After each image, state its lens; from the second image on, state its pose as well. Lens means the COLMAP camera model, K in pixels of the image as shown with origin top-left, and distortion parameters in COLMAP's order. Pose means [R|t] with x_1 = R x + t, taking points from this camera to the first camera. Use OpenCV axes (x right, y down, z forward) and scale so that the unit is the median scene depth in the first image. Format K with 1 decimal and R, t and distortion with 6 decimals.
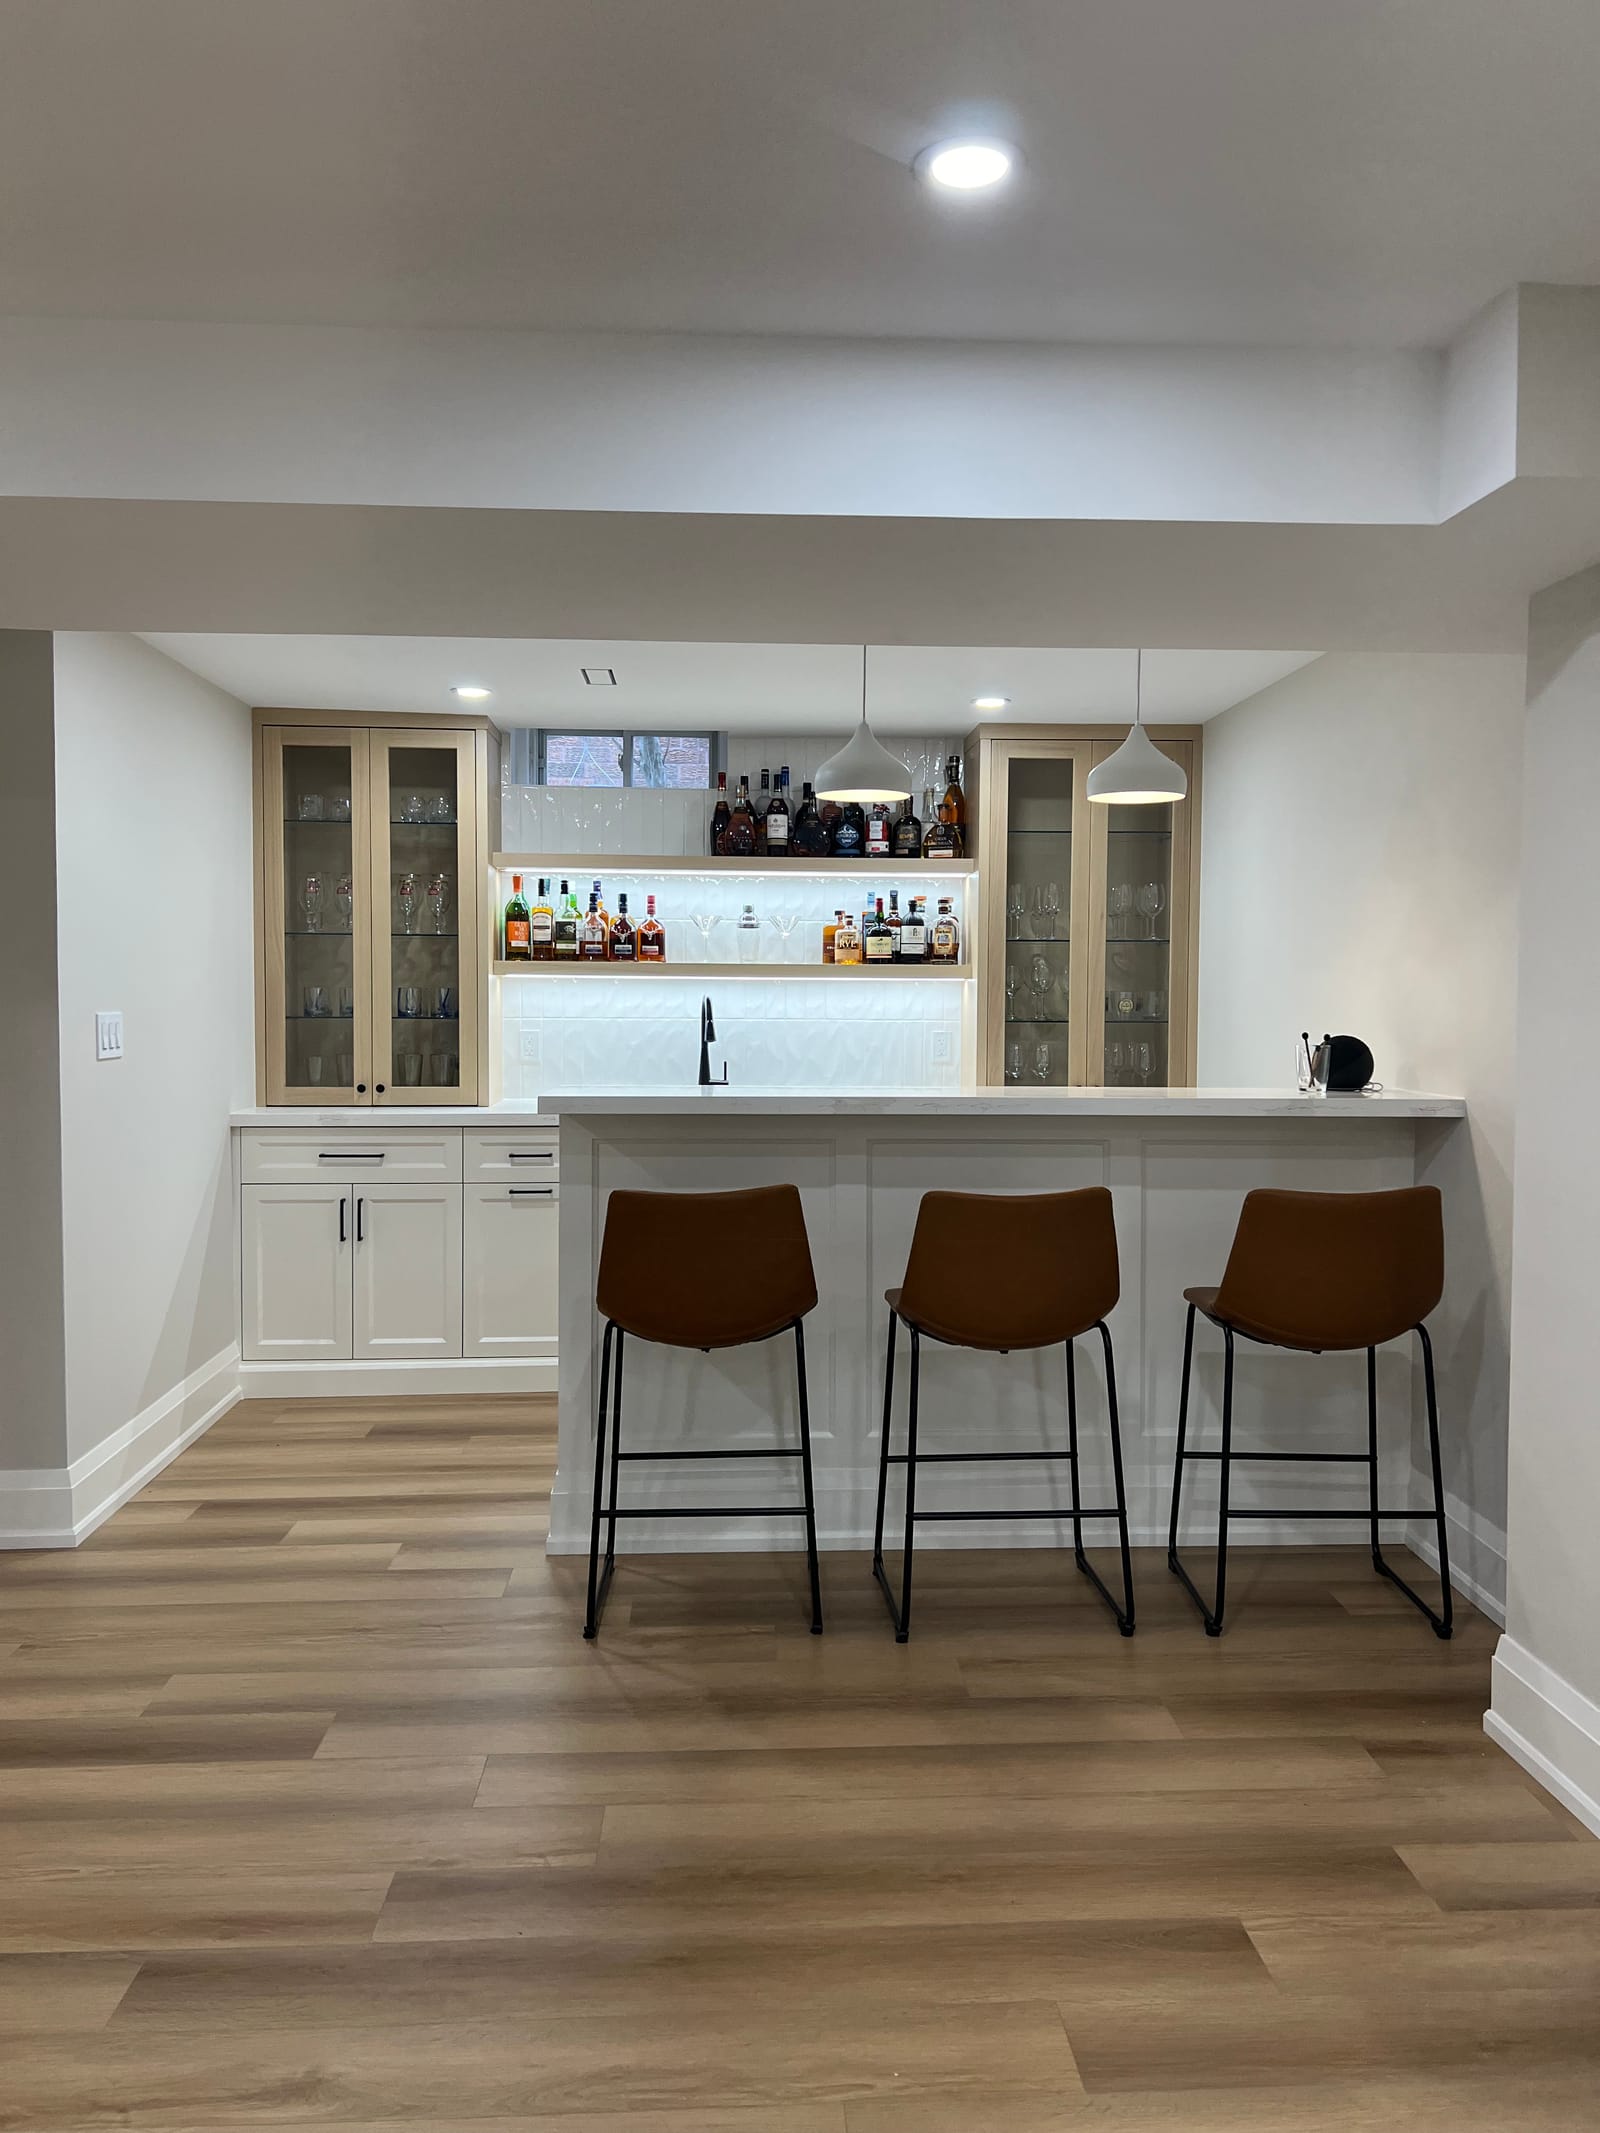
lens RADIAL K [[1608.6, 0, 808.8], [0, 1608.6, 1076.7], [0, 0, 1]] dist [0.059572, -0.069981]
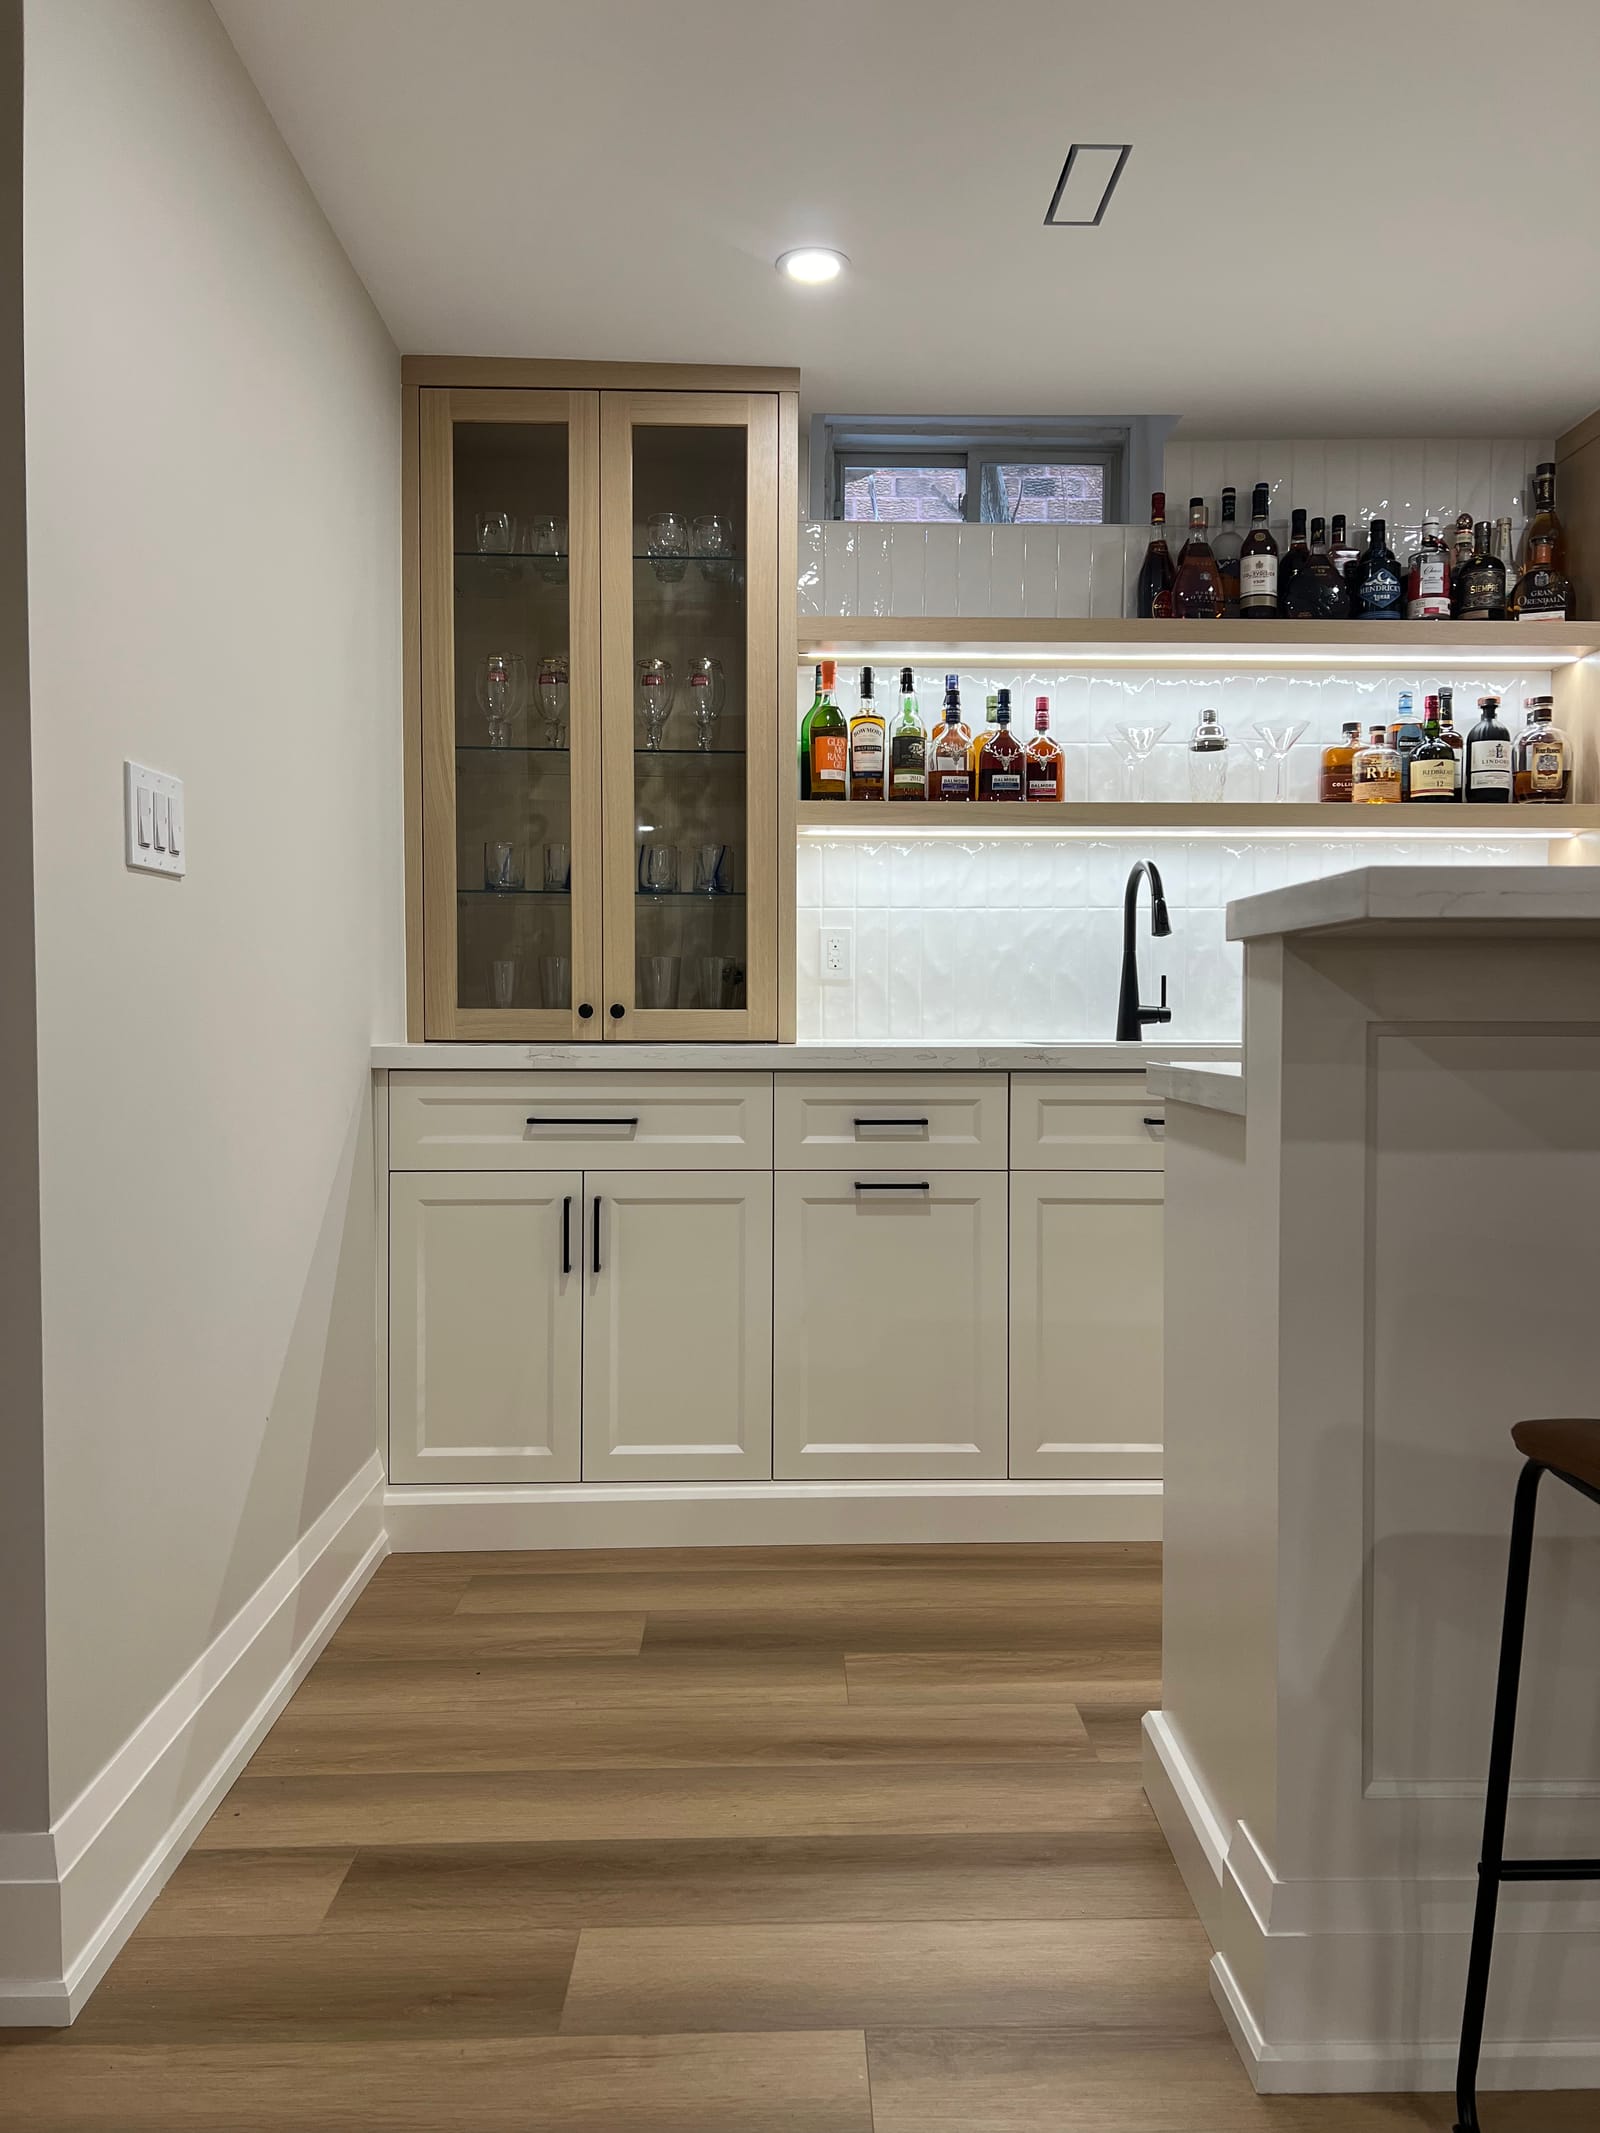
lens RADIAL K [[1608.6, 0, 788.8], [0, 1608.6, 1075.8], [0, 0, 1]] dist [0.059572, -0.069981]
pose [[0.999129, -0.004007, -0.041538, -0.177201], [0.003157, 0.999784, -0.020520, 0.042508], [0.041611, 0.020371, 0.998926, 0.417766]]
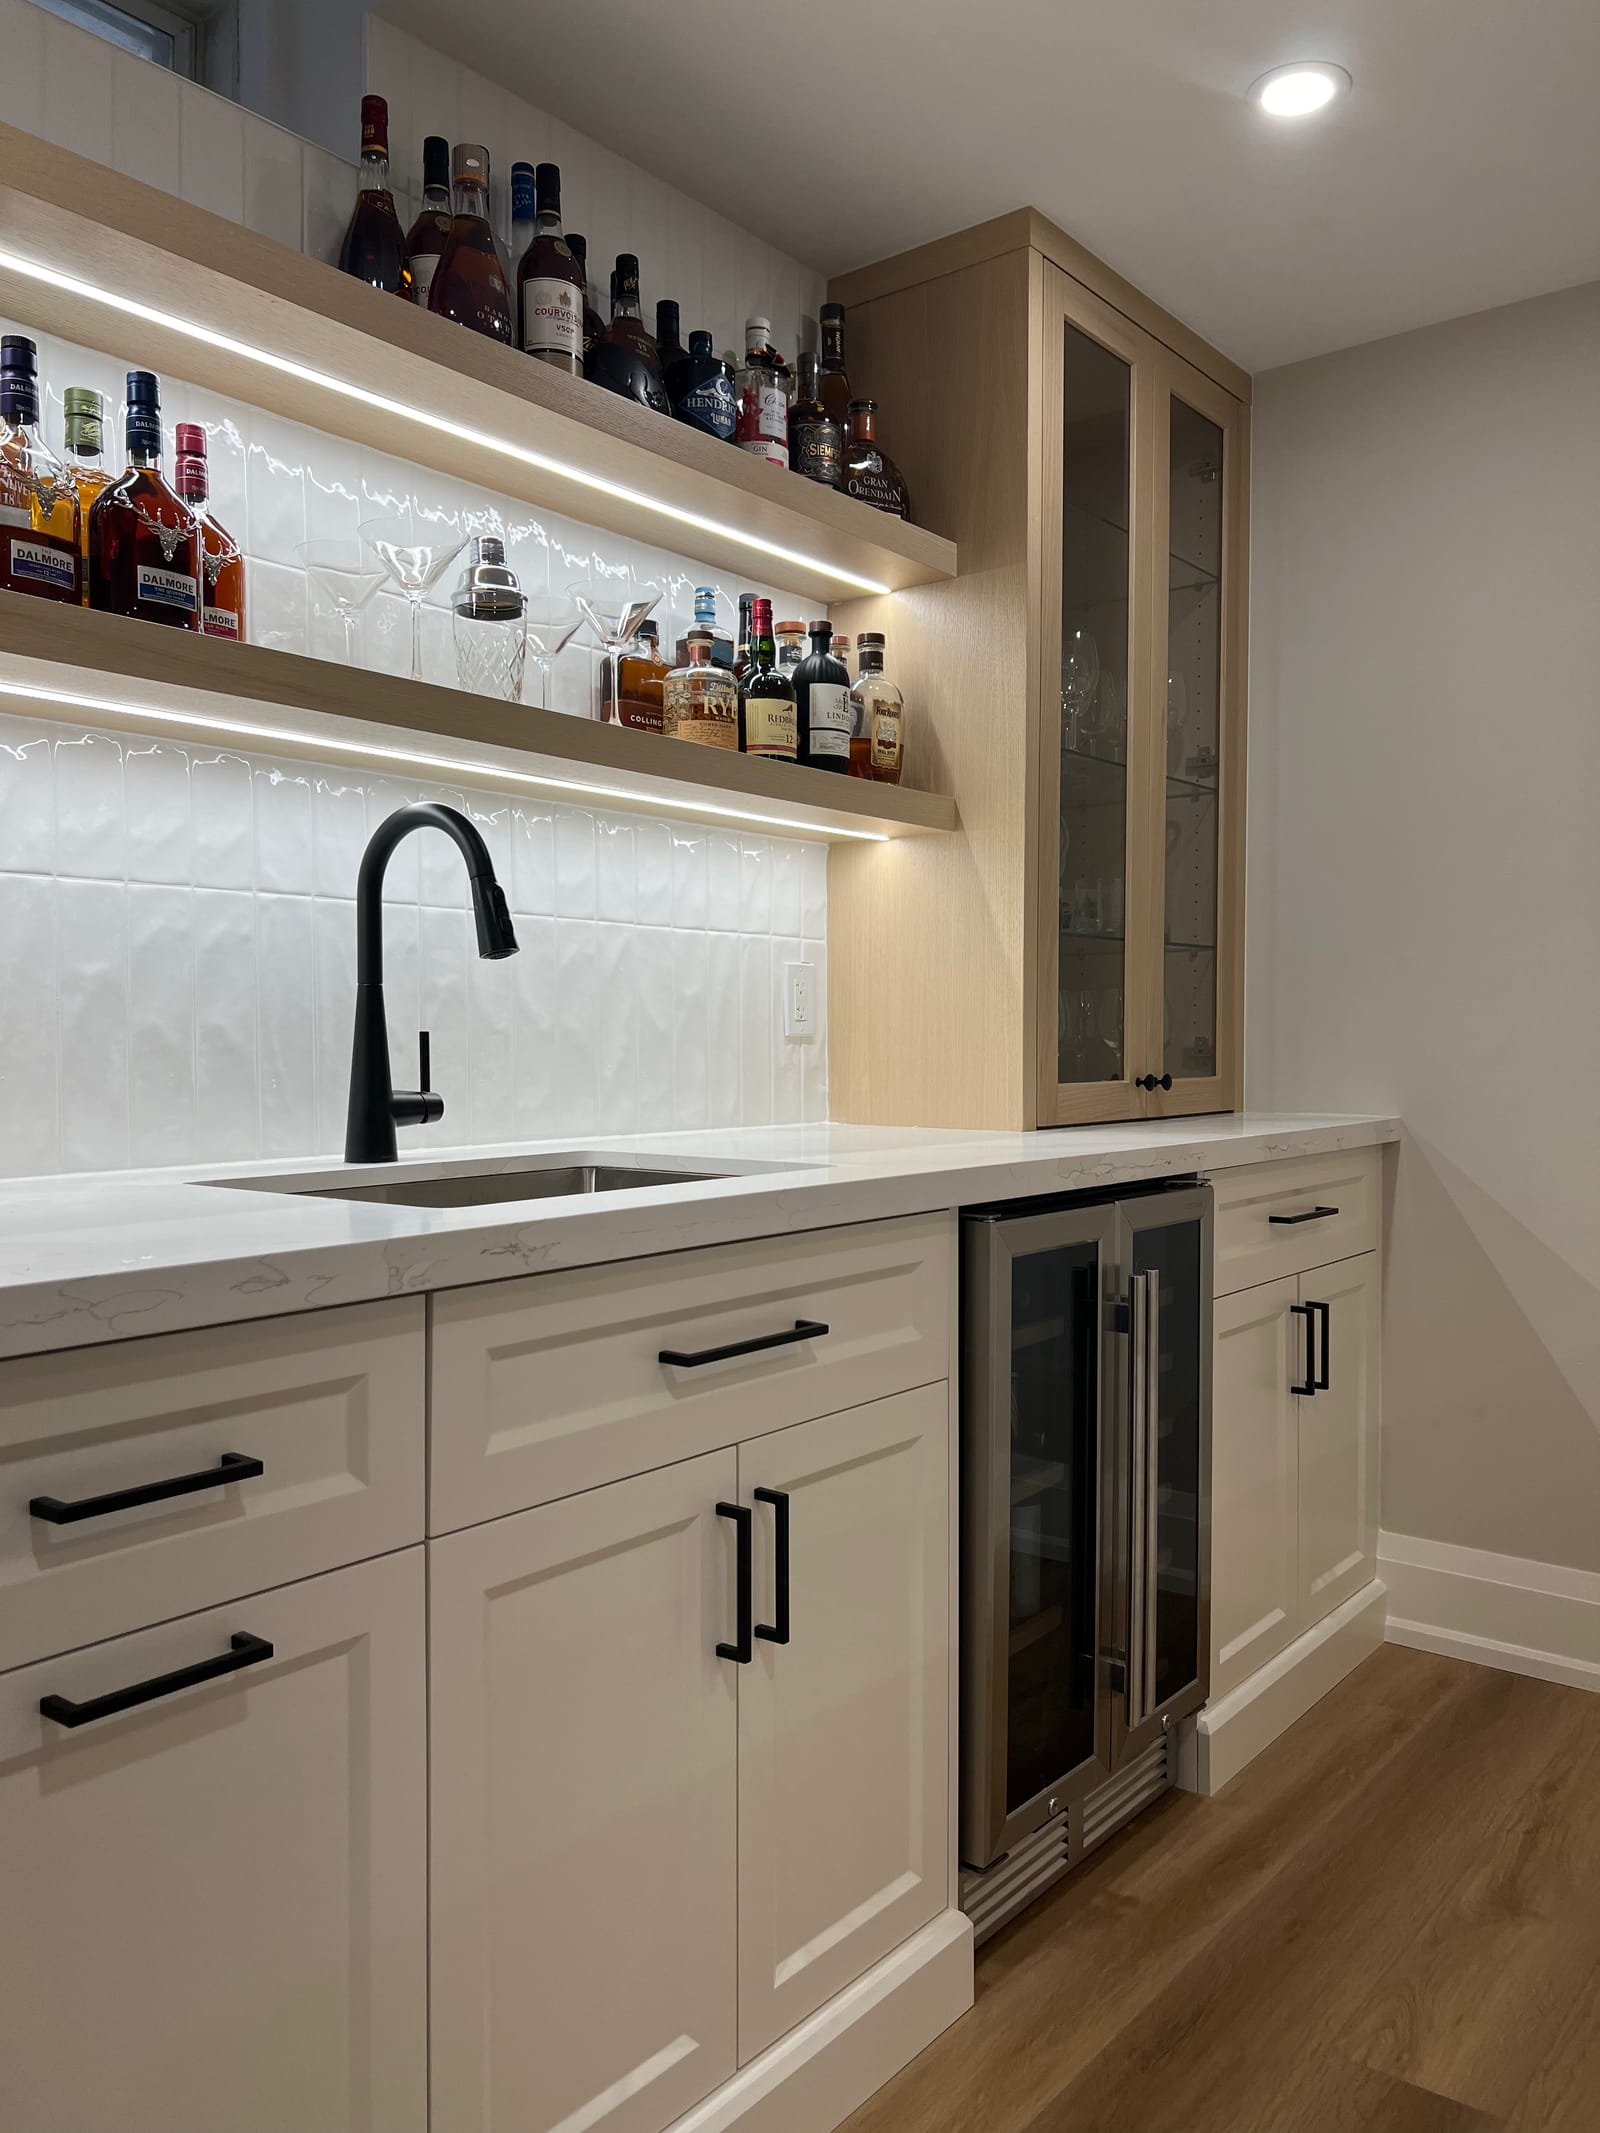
lens RADIAL K [[1608.6, 0, 790.6], [0, 1608.6, 1076.7], [0, 0, 1]] dist [0.059572, -0.069981]
pose [[0.677550, -0.025373, 0.735039, -0.249139], [0.049396, 0.998718, -0.011058, 0.006890], [-0.733816, 0.043800, 0.677935, 0.780895]]
